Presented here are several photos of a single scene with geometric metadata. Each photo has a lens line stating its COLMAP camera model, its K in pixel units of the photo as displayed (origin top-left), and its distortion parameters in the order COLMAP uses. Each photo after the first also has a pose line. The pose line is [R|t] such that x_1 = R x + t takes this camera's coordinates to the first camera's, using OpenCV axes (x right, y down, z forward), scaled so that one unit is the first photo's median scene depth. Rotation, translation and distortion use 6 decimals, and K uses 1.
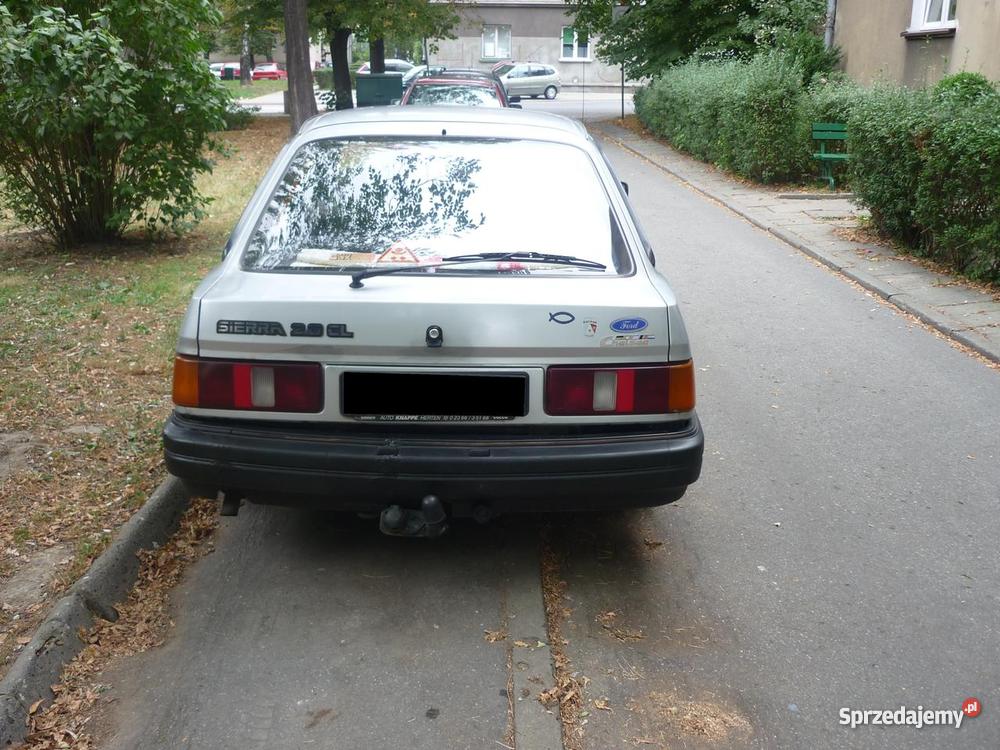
lens RADIAL K [[1059.2, 0, 500.0], [0, 1059.2, 375.0], [0, 0, 1]] dist [-0.055259, 0.021172]
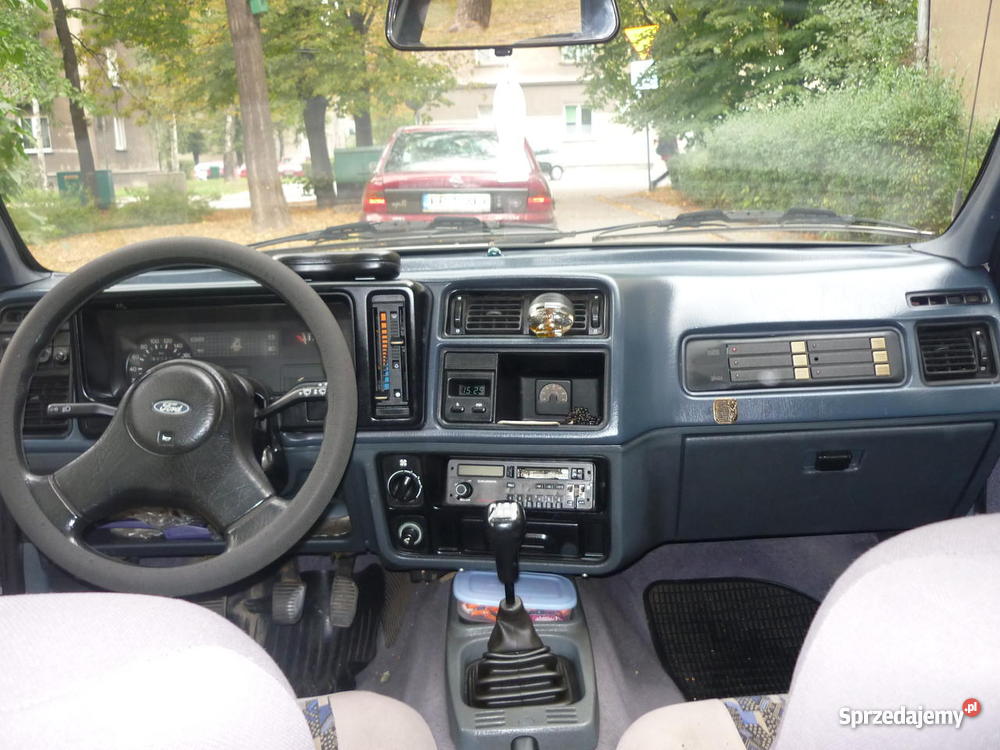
lens RADIAL K [[1049.2, 0, 524.5], [0, 1049.2, 357.5], [0, 0, 1]] dist [-0.022930, 0.009025]
pose [[0.998557, -0.049574, 0.020658, -0.011545], [0.051358, 0.993923, -0.097365, -0.034812], [-0.015706, 0.098285, 0.995034, 0.189975]]
